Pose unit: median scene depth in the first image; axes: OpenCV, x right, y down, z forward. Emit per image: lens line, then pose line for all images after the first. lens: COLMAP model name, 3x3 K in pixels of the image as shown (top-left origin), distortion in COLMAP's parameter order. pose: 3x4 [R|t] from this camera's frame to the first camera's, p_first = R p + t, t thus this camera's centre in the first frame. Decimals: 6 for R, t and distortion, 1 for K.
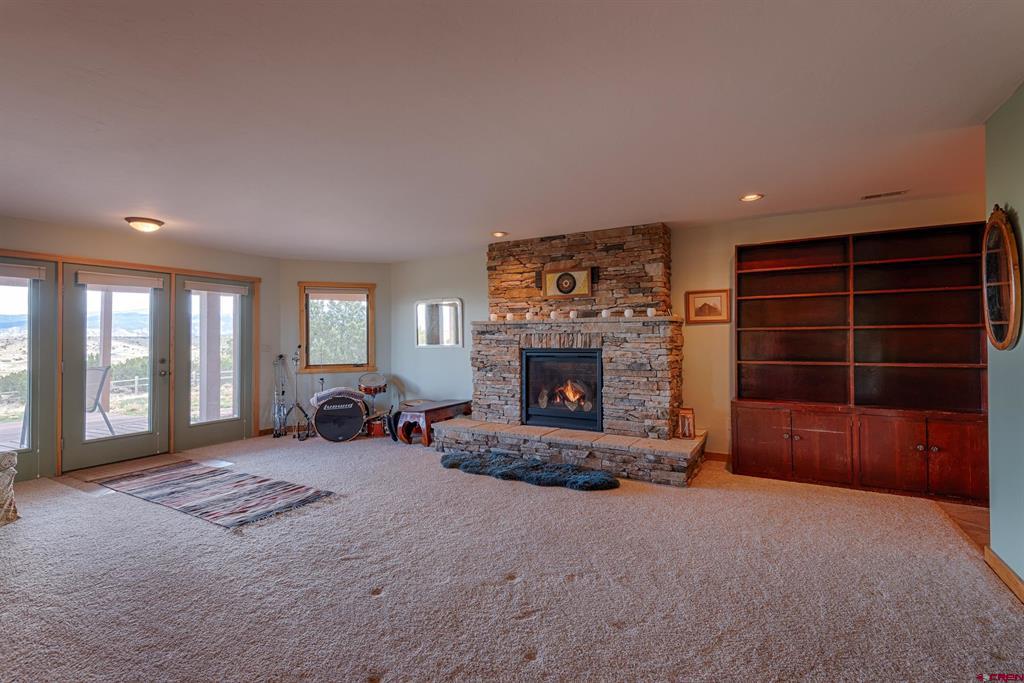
lens RADIAL K [[462.9, 0, 519.0], [0, 462.9, 339.9], [0, 0, 1]] dist [0.016278, -0.006123]
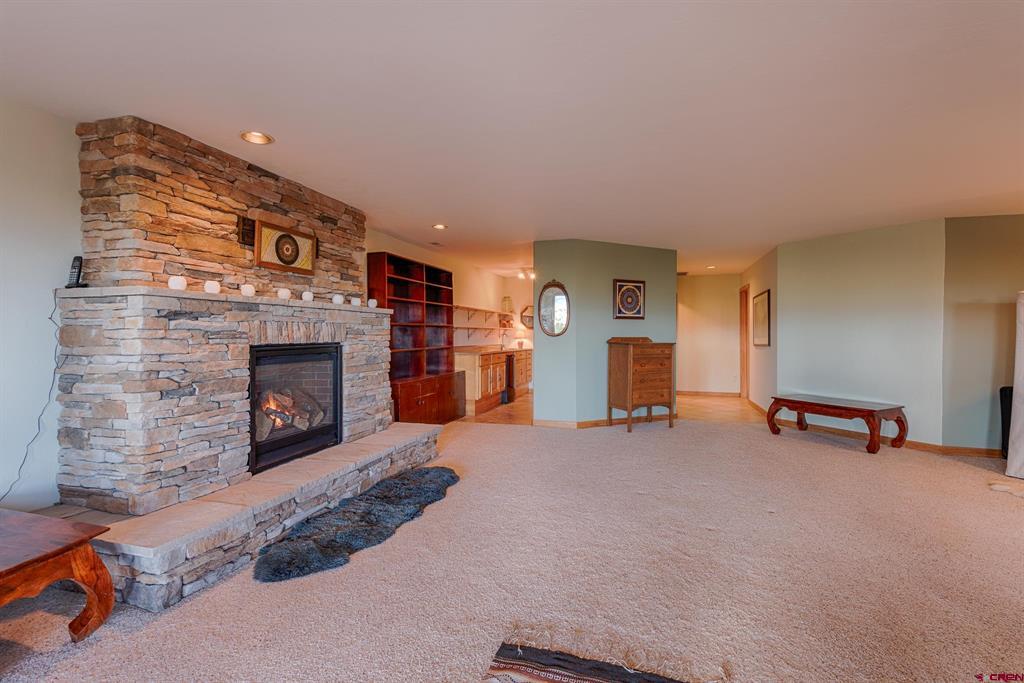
lens RADIAL K [[462.9, 0, 520.1], [0, 462.9, 338.6], [0, 0, 1]] dist [0.016278, -0.006123]
pose [[-0.226213, -0.009388, 0.974033, -0.647225], [-0.003168, 0.999955, 0.008902, 0.003501], [-0.974073, -0.001072, -0.226232, 0.811675]]
